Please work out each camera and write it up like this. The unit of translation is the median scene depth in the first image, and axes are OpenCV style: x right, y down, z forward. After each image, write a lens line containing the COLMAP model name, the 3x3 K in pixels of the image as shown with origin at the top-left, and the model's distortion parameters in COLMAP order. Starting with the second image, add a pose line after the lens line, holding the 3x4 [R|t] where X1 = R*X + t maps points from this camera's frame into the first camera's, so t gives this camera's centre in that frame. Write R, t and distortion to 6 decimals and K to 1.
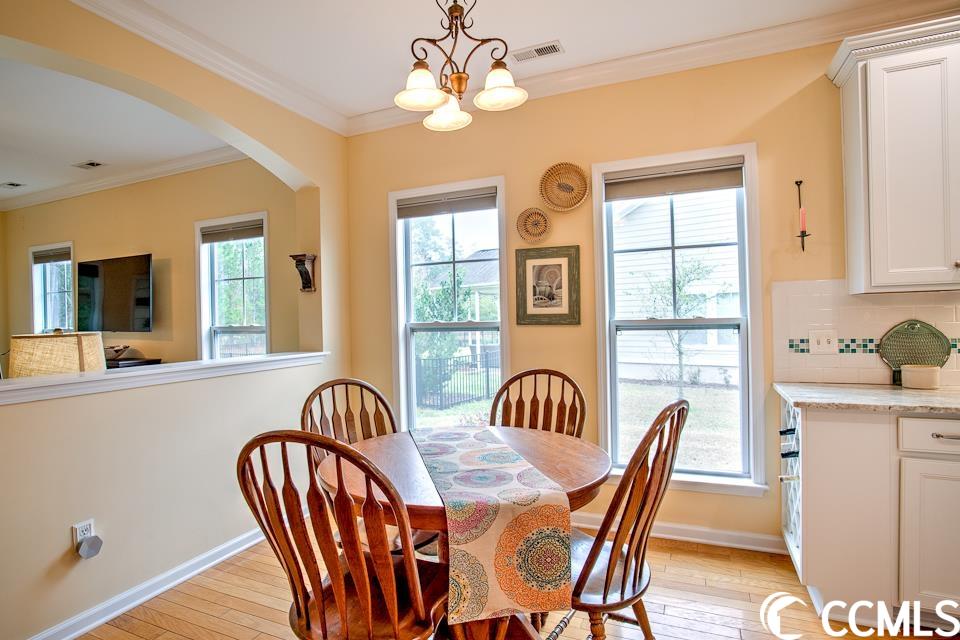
lens RADIAL K [[513.0, 0, 465.7], [0, 513.0, 319.6], [0, 0, 1]] dist [-0.056560, 0.024427]
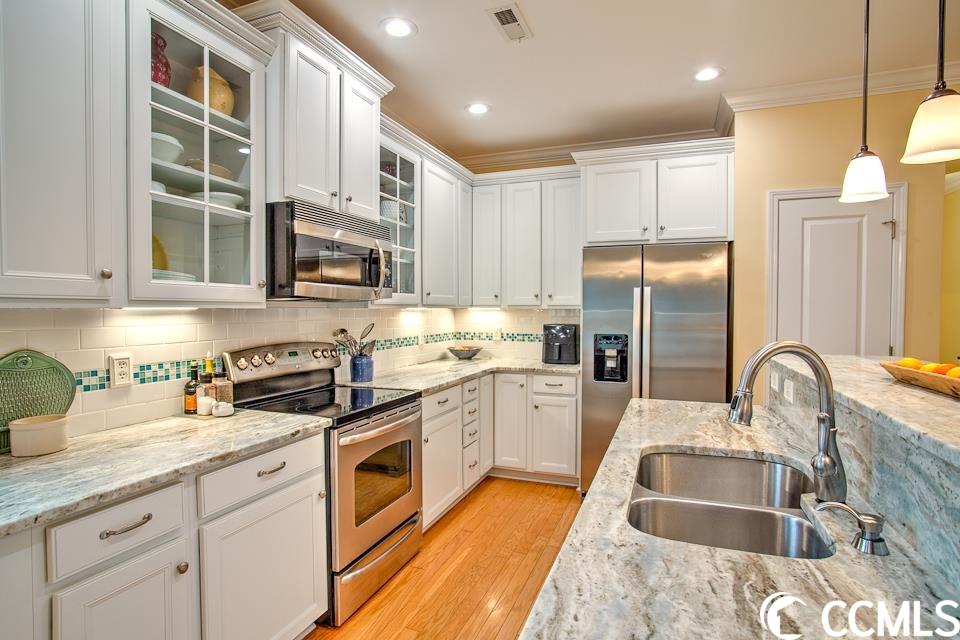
lens RADIAL K [[482.8, 0, 481.7], [0, 482.8, 319.9], [0, 0, 1]] dist [-0.053943, 0.021228]
pose [[-0.053694, 0.002909, 0.998553, 0.196588], [0.011320, 0.999933, -0.002304, -0.024104], [-0.998493, 0.011180, -0.053724, 0.338994]]
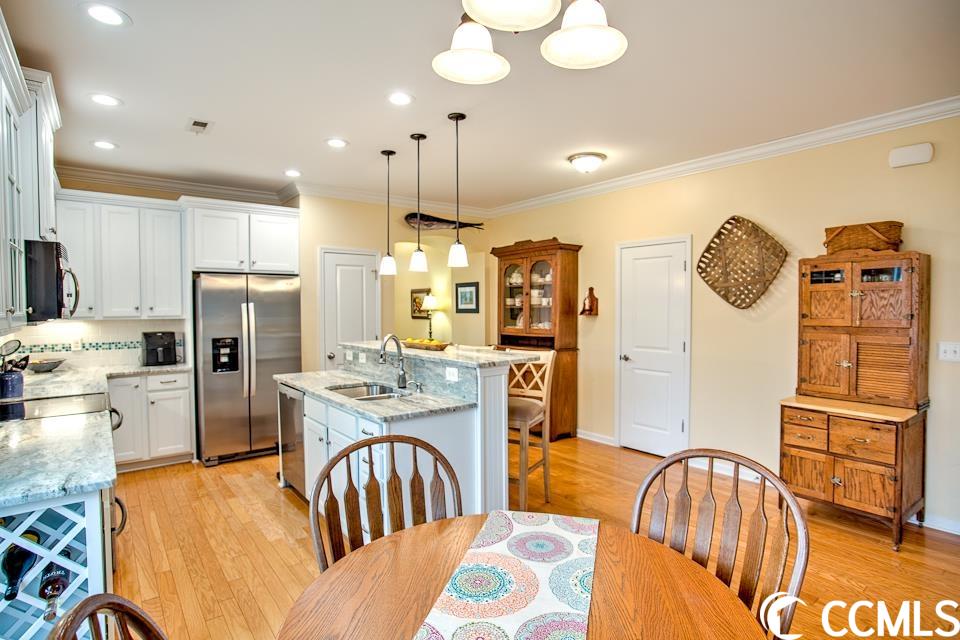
lens RADIAL K [[500.2, 0, 480.0], [0, 500.2, 320.0], [0, 0, 1]] dist [-0.052354, 0.025203]
pose [[-0.887010, 0.014874, 0.461510, -0.139229], [0.029960, 0.999229, 0.025378, -0.059981], [-0.460777, 0.036337, -0.886772, 0.966841]]
